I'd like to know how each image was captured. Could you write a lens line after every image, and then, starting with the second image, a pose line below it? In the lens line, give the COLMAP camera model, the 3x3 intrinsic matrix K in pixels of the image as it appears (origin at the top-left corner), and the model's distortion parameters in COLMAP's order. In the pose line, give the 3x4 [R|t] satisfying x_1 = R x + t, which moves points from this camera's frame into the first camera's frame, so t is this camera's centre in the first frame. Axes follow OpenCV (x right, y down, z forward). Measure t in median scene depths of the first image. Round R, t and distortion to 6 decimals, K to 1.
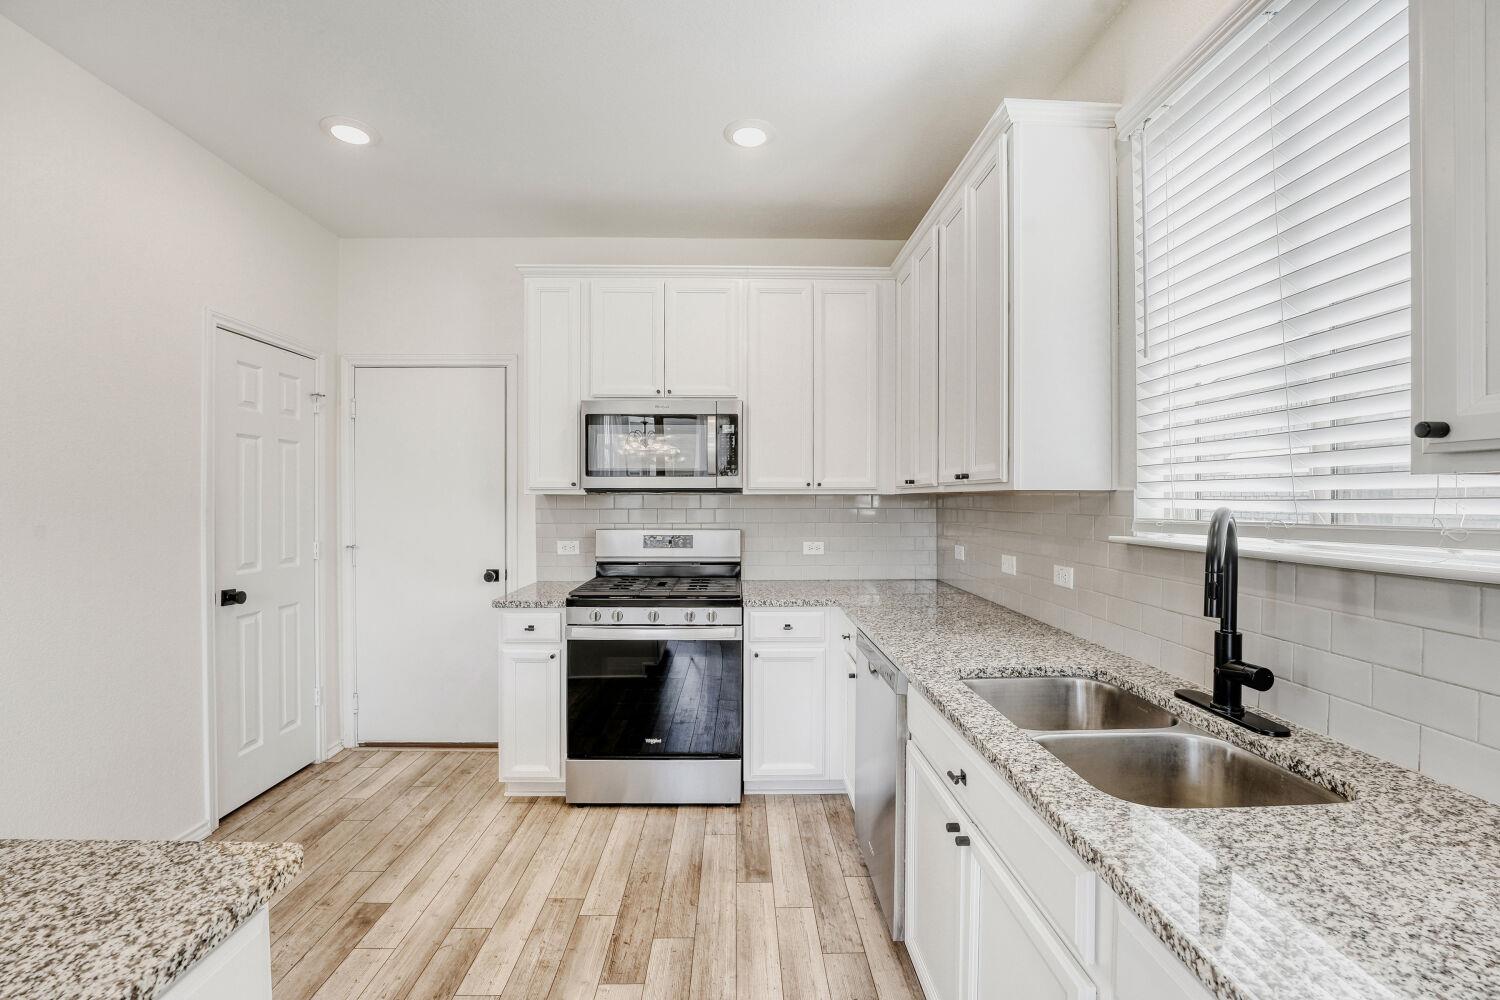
lens RADIAL K [[620.6, 0, 741.8], [0, 620.6, 500.1], [0, 0, 1]] dist [-0.023876, -0.000071]
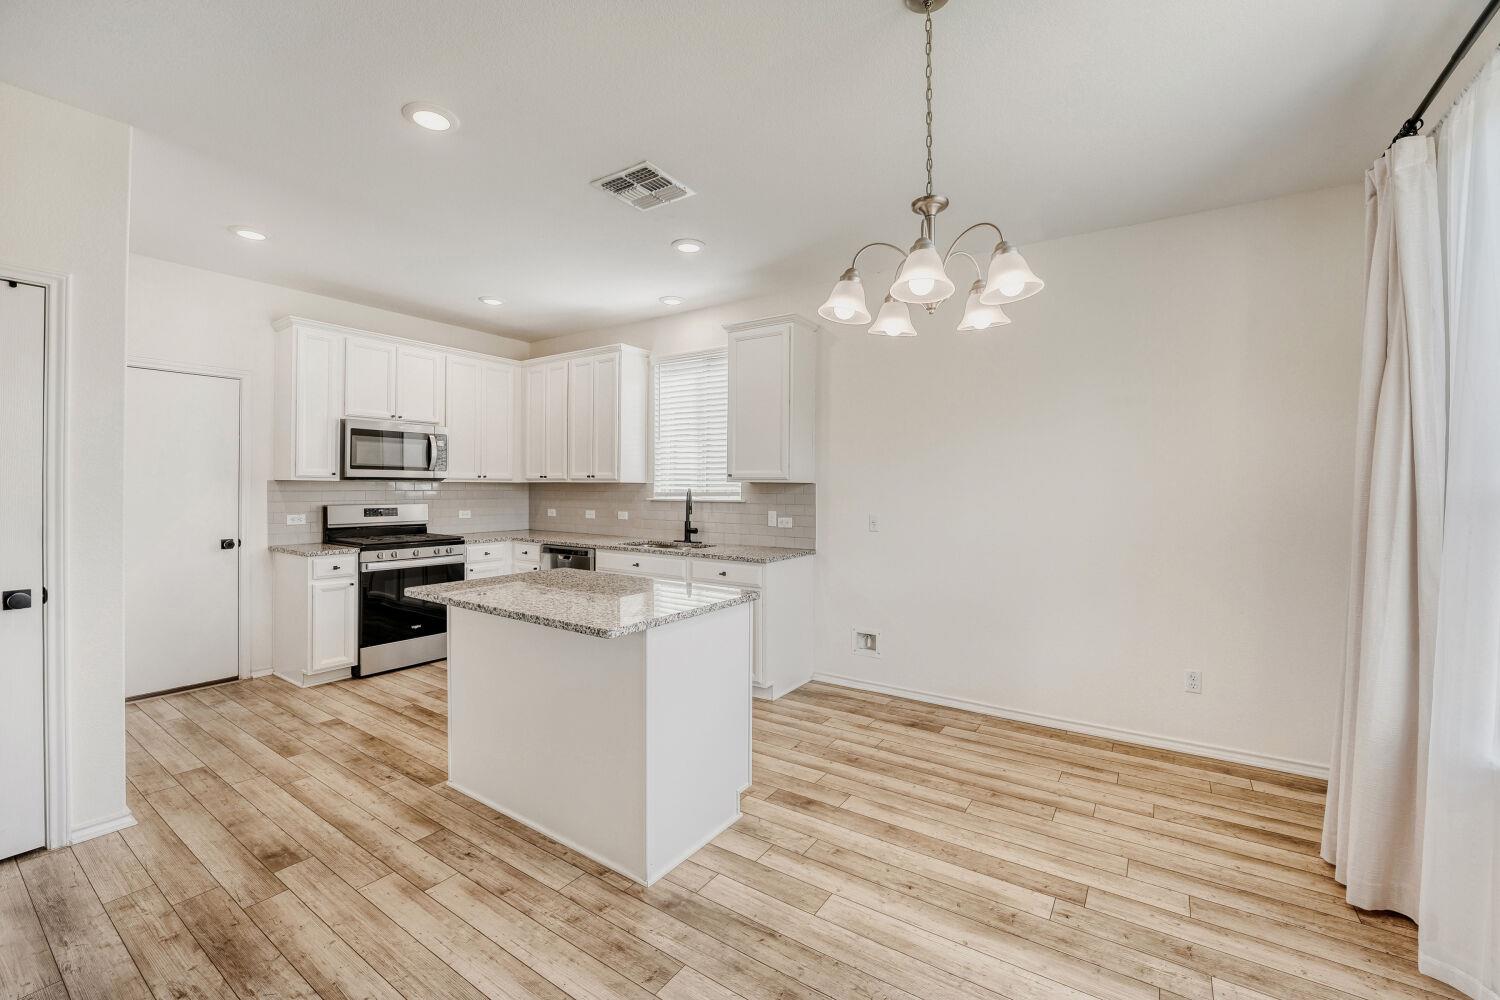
lens RADIAL K [[613.4, 0, 752.7], [0, 613.4, 490.7], [0, 0, 1]] dist [-0.023232, 0.000371]
pose [[0.570200, -0.001794, 0.821504, -0.983850], [-0.004889, 0.999973, 0.005577, 0.001855], [-0.821492, -0.007196, 0.570175, -0.705696]]
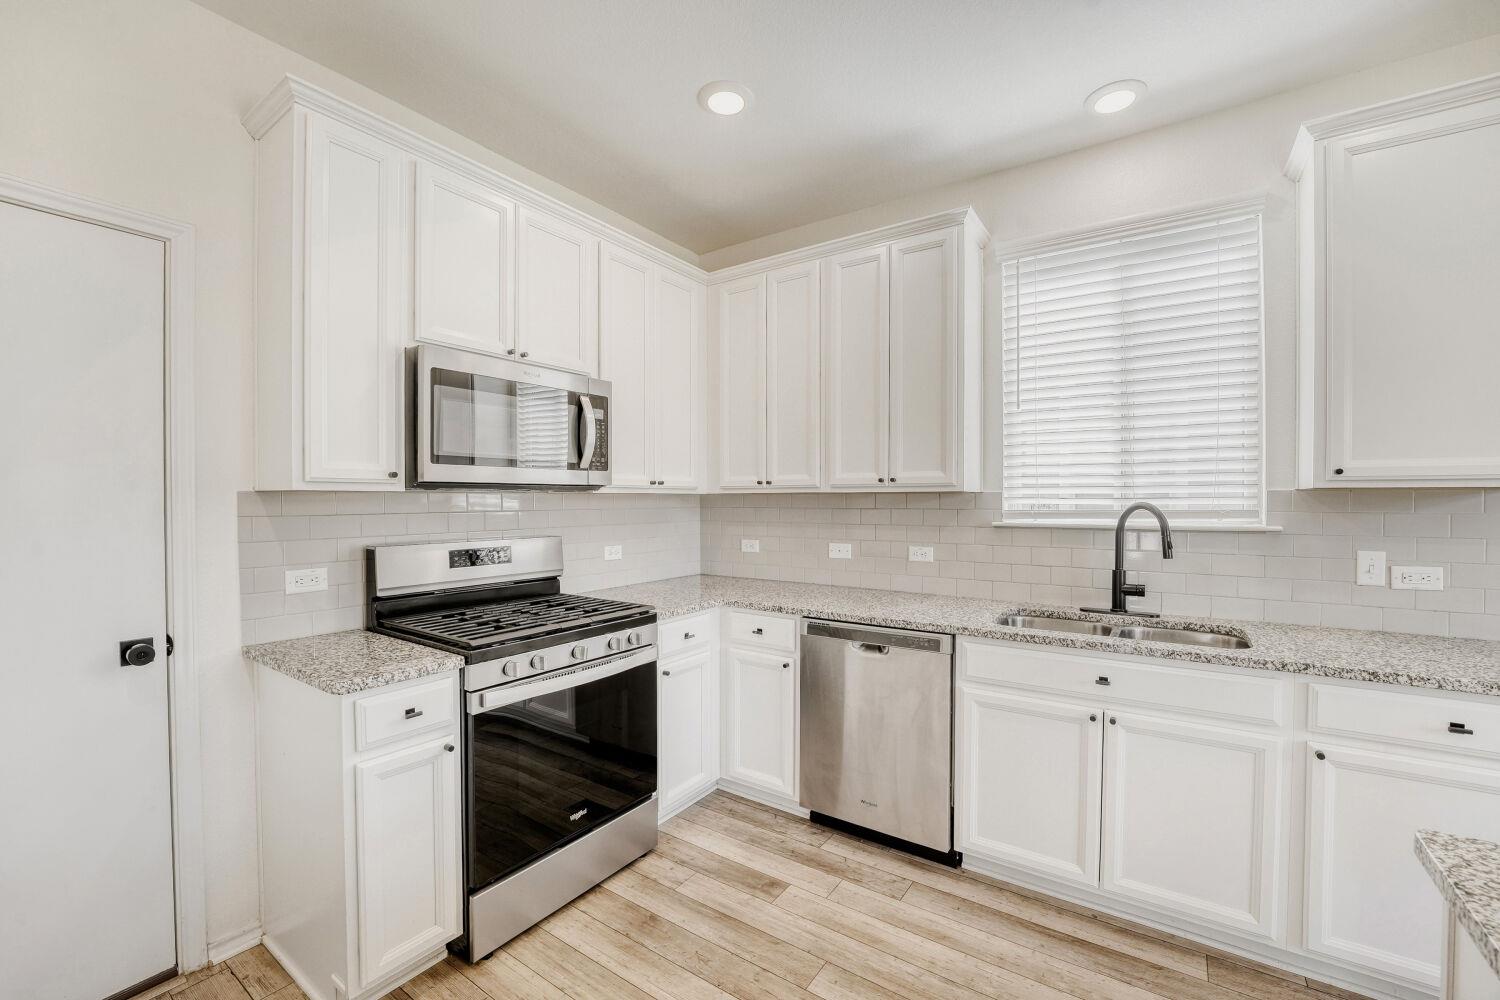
lens RADIAL K [[619.2, 0, 756.3], [0, 619.2, 510.3], [0, 0, 1]] dist [-0.024184, -0.000076]
pose [[0.577064, -0.014955, 0.816562, -0.627060], [0.002695, 0.999862, 0.016407, 0.001385], [-0.816695, -0.007268, 0.577024, 0.383569]]
